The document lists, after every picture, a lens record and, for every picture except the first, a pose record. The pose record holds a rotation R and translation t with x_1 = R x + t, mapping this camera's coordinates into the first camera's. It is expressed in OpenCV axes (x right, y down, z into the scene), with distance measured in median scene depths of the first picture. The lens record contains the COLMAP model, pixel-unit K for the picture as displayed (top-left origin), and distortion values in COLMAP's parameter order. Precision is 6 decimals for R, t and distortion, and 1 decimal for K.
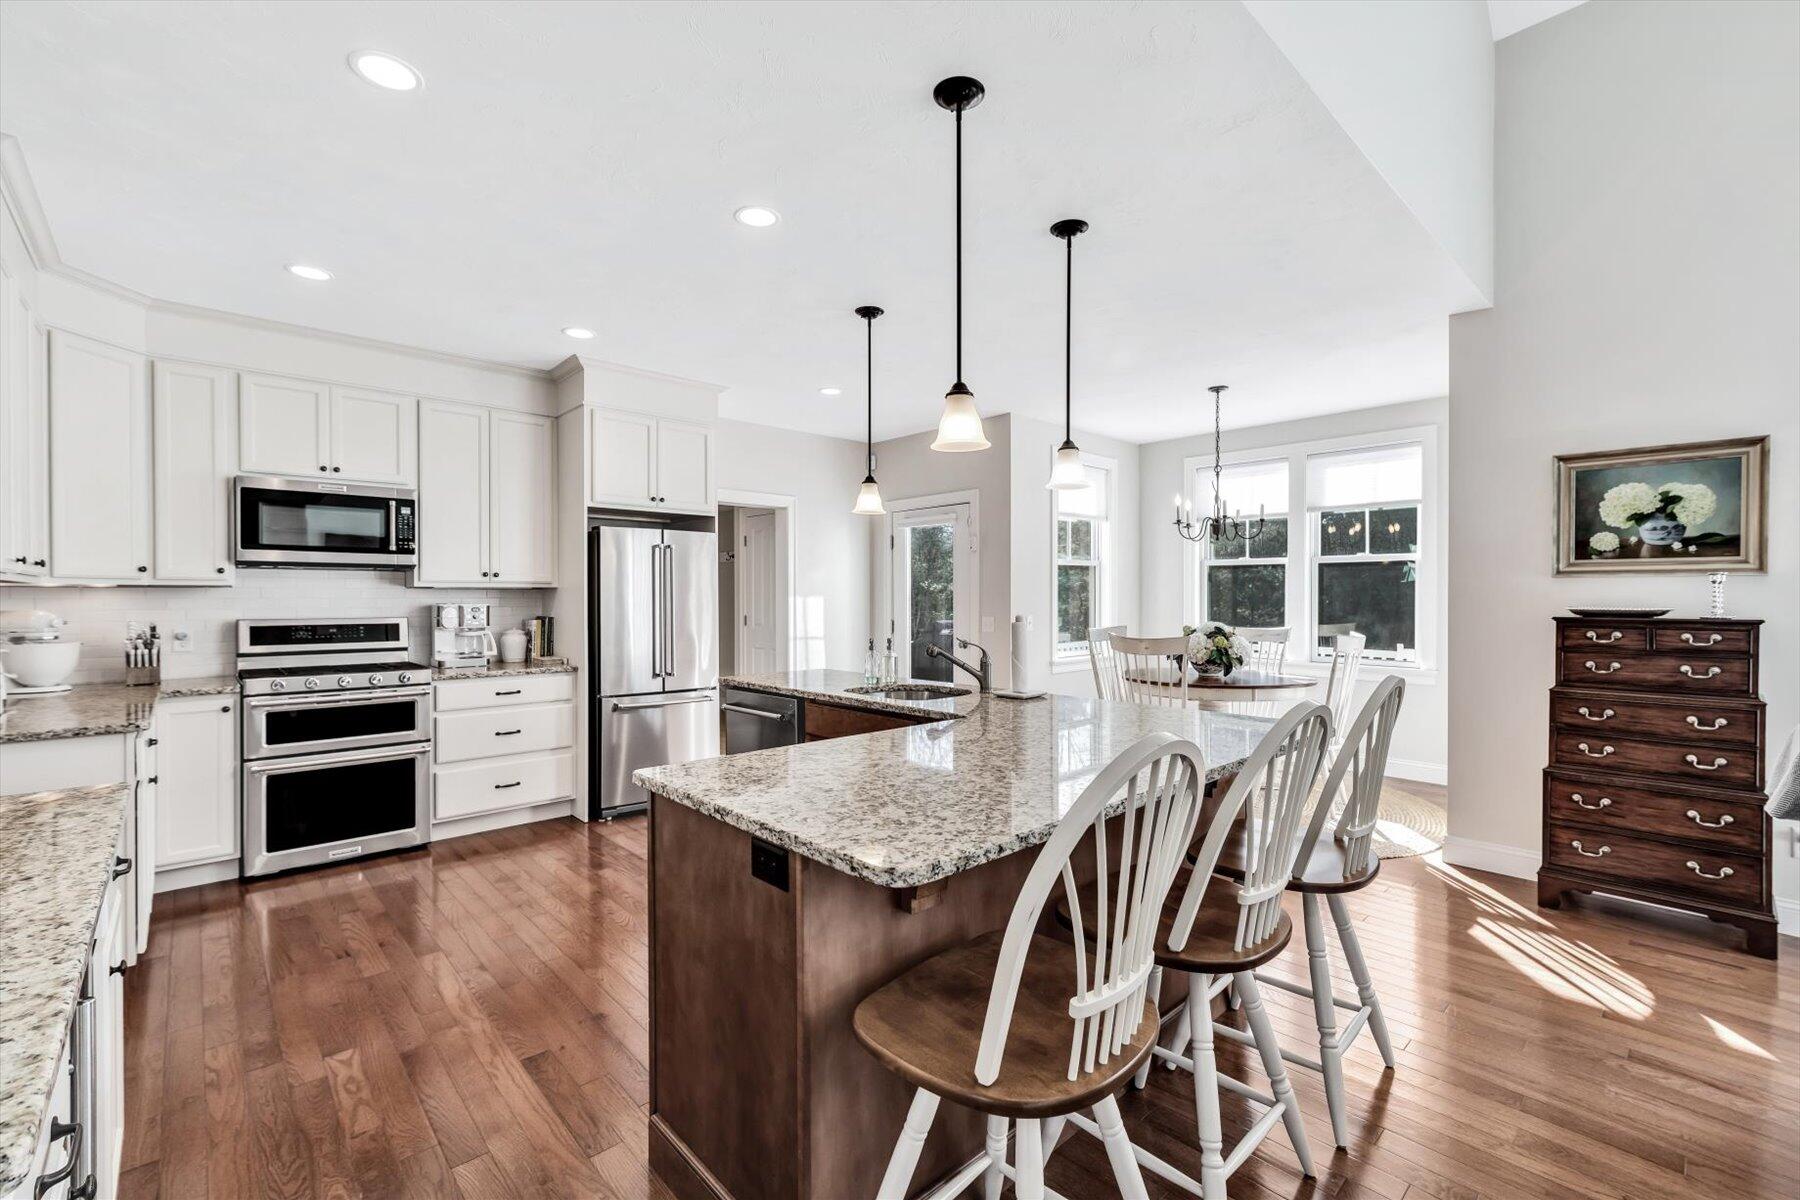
lens RADIAL K [[773.8, 0, 900.0], [0, 773.8, 600.0], [0, 0, 1]] dist [0.000286, 0.000214]
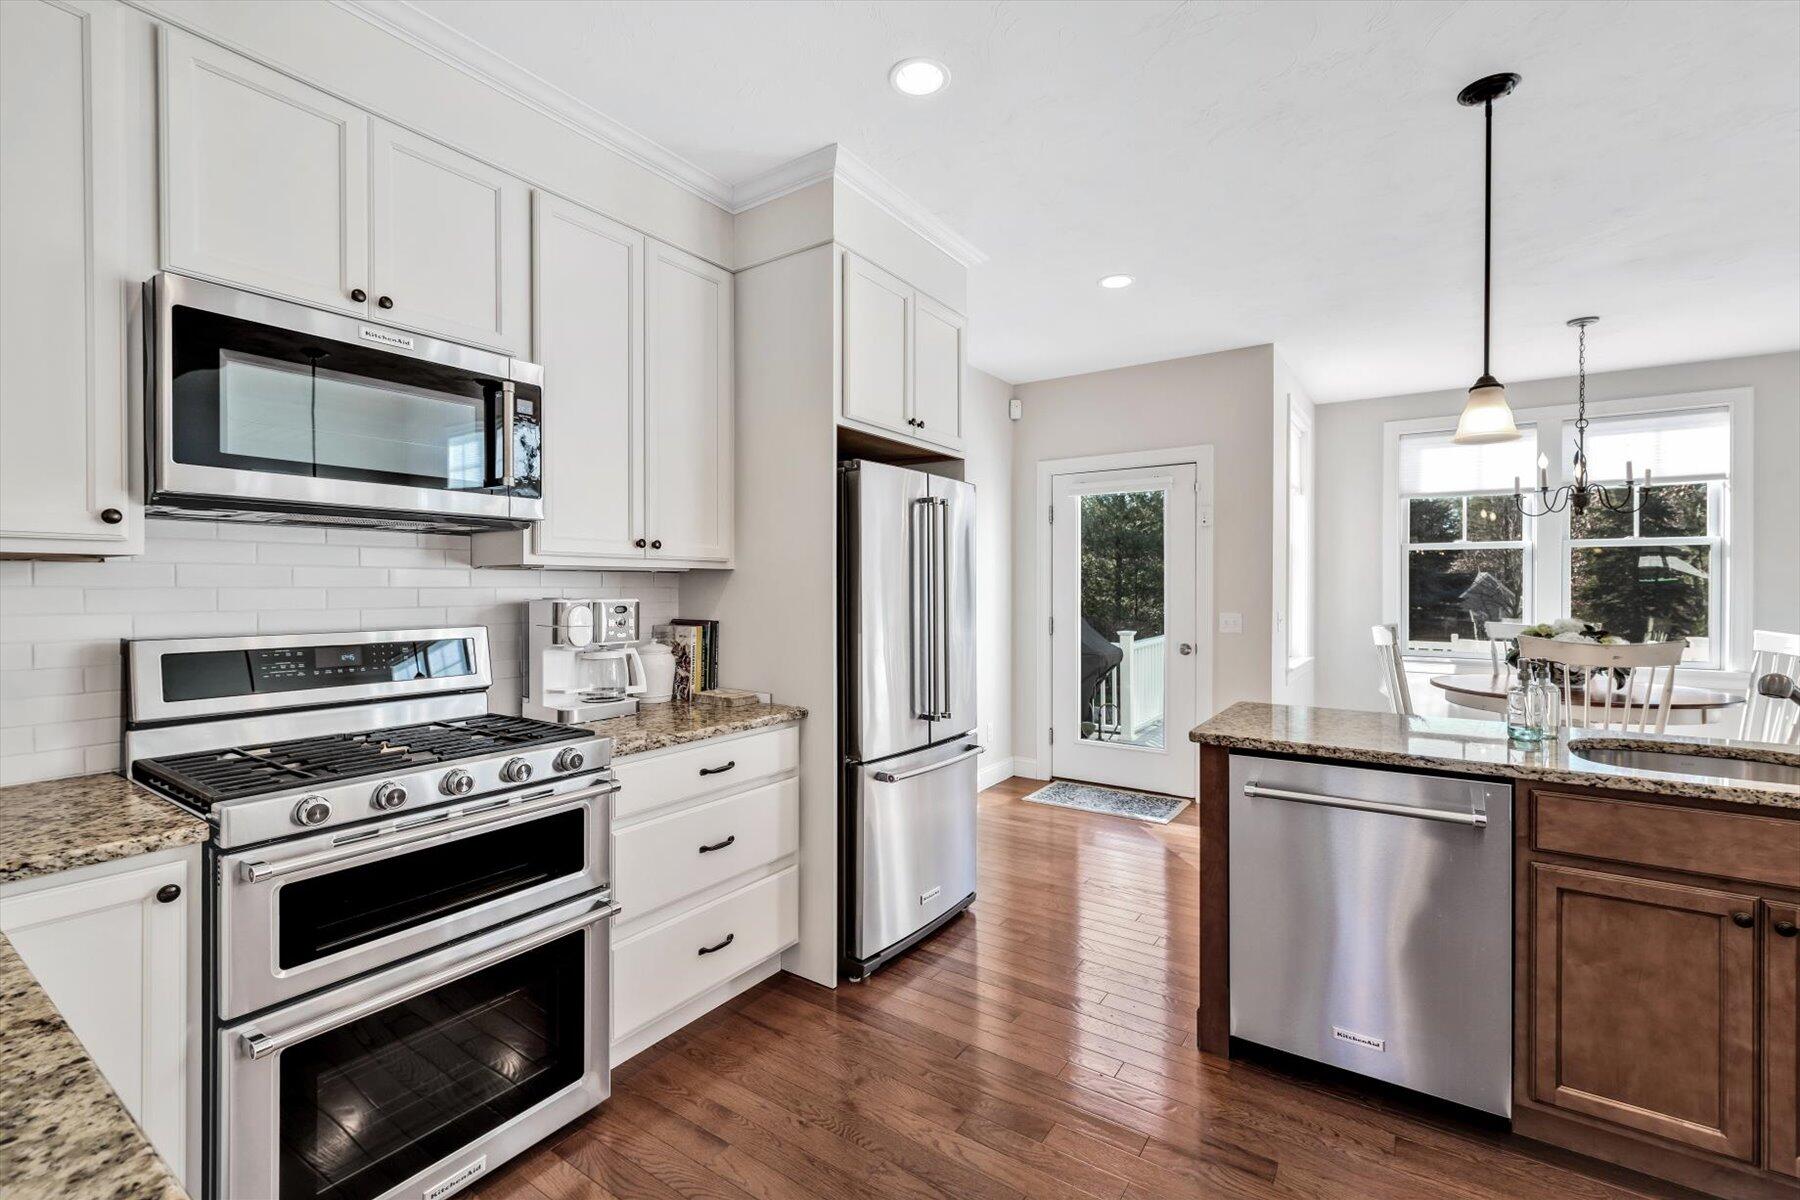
lens RADIAL K [[771.0, 0, 909.0], [0, 771.0, 590.6], [0, 0, 1]] dist [-0.001716, -0.000215]
pose [[0.972585, -0.001069, 0.232545, -0.514784], [0.001355, 0.999999, -0.001070, 0.000069], [-0.232544, 0.001356, 0.972585, 0.474340]]
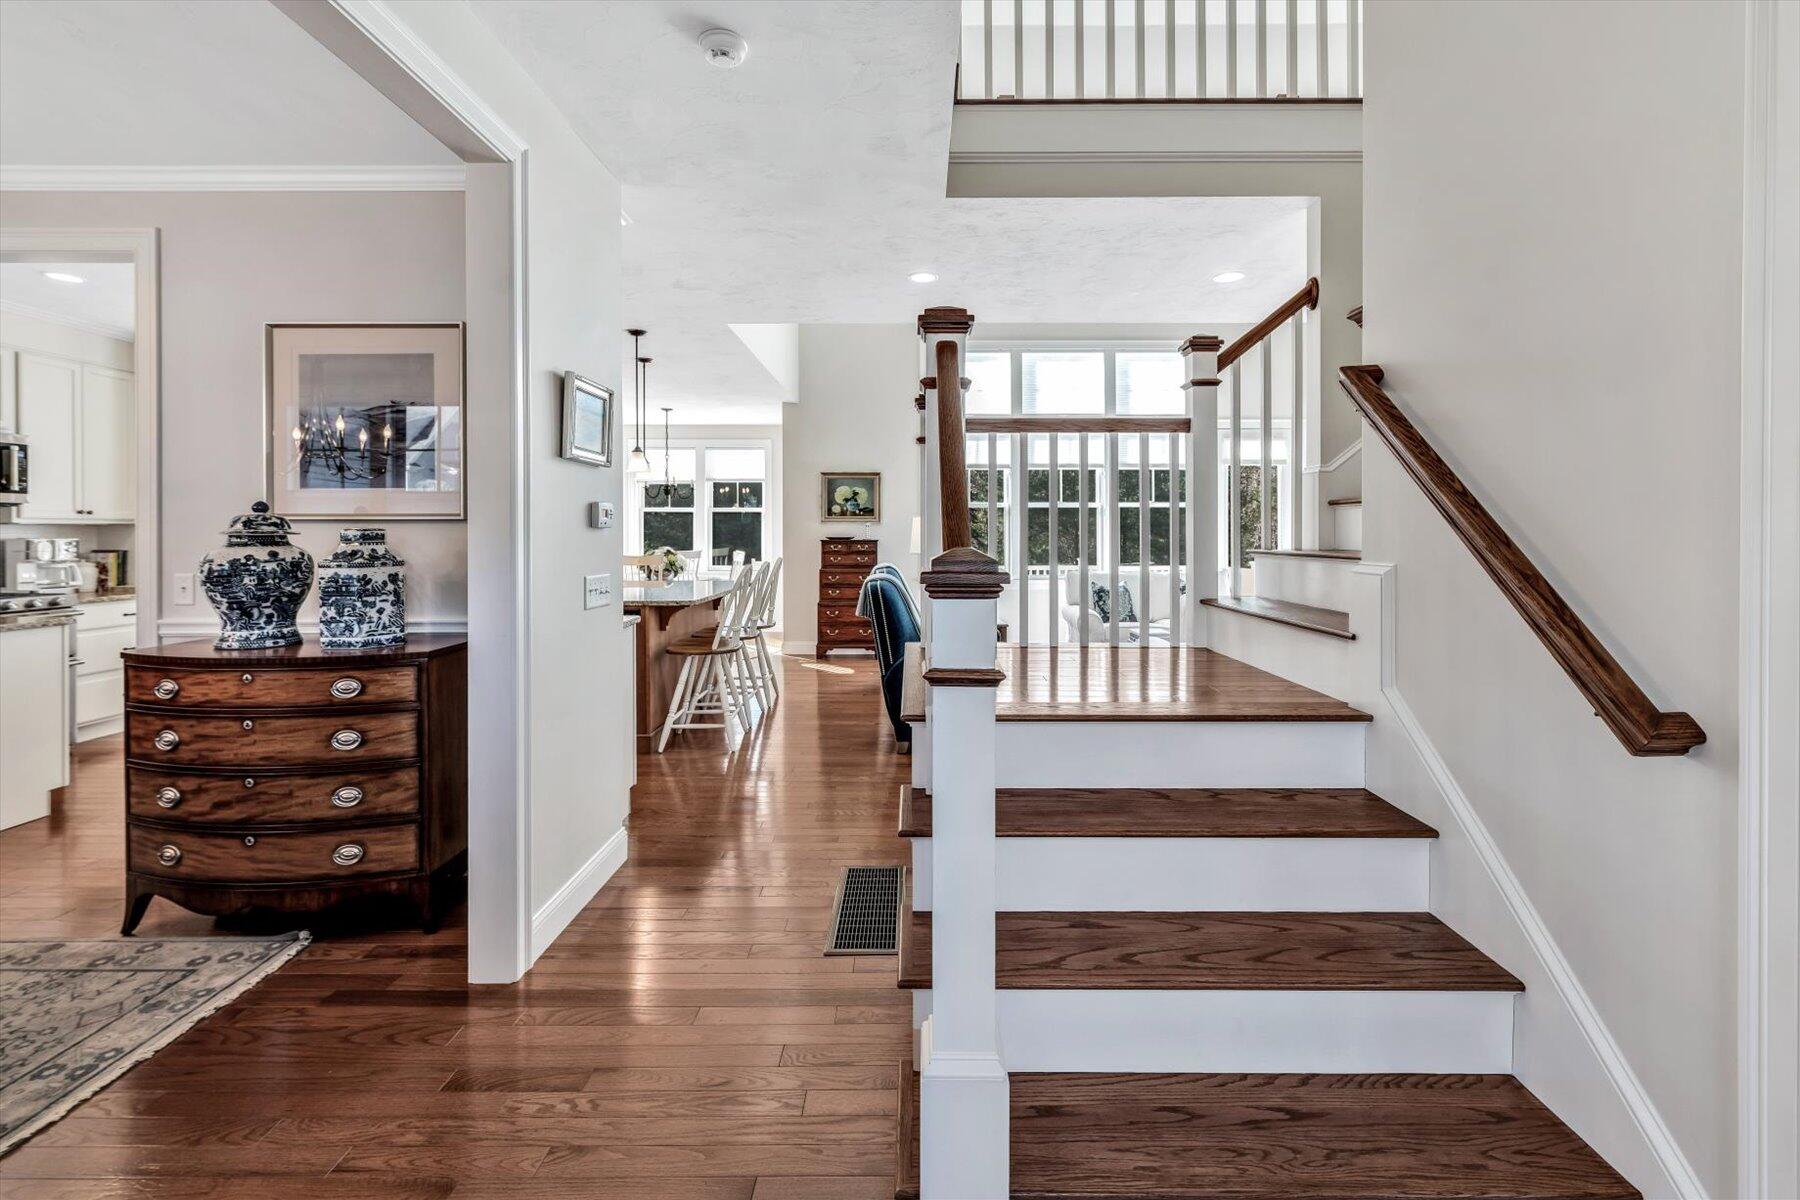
lens RADIAL K [[780.2, 0, 914.2], [0, 780.2, 531.2], [0, 0, 1]] dist [-0.000188, -0.000070]
pose [[0.681773, 0.000106, 0.731564, -0.578025], [0.005355, 0.999972, -0.005135, 0.007125], [-0.731544, 0.007419, 0.681754, -0.684701]]
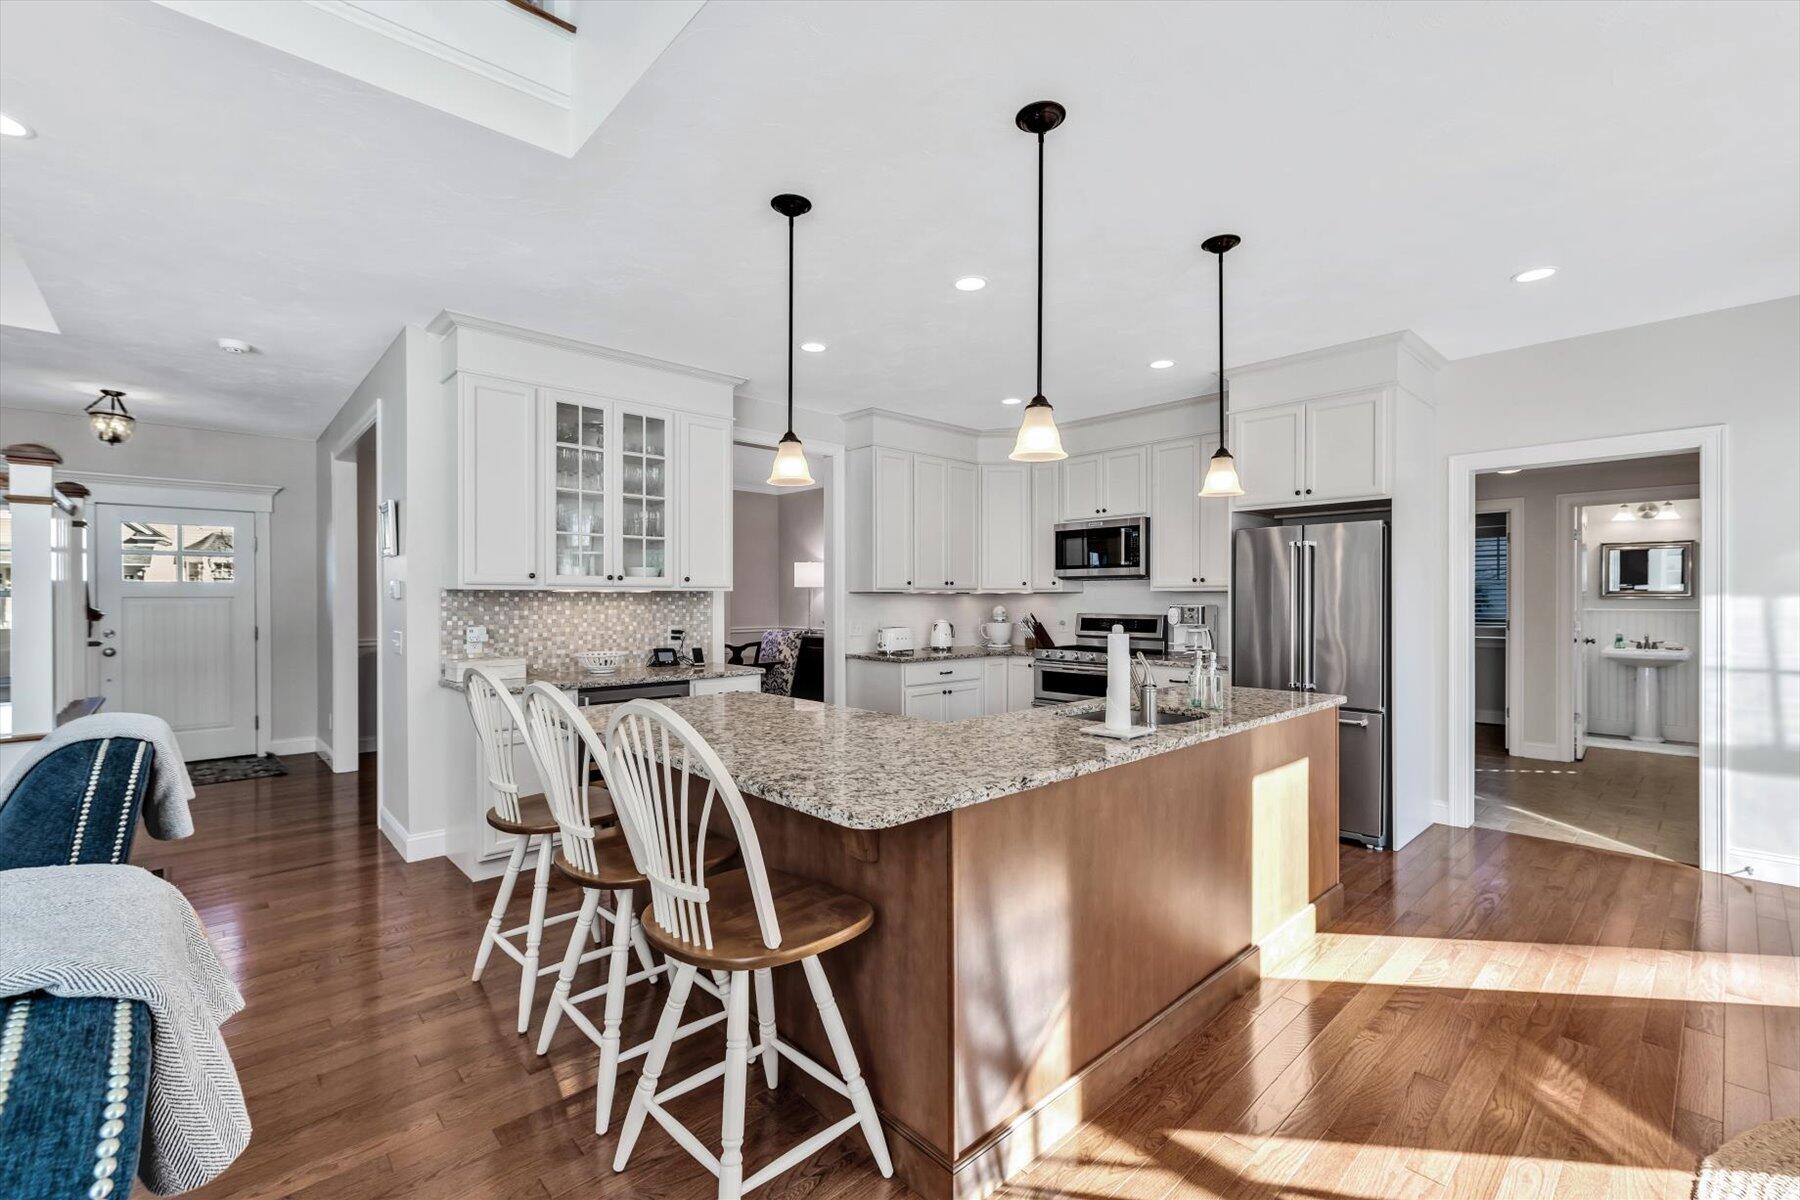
lens RADIAL K [[773.8, 0, 900.0], [0, 773.8, 600.0], [0, 0, 1]] dist [0.000286, 0.000214]
pose [[0.000803, 0.002242, -0.999997, 0.676111], [-0.003725, 0.999991, 0.002239, -0.004411], [0.999993, 0.003724, 0.000811, 0.598476]]
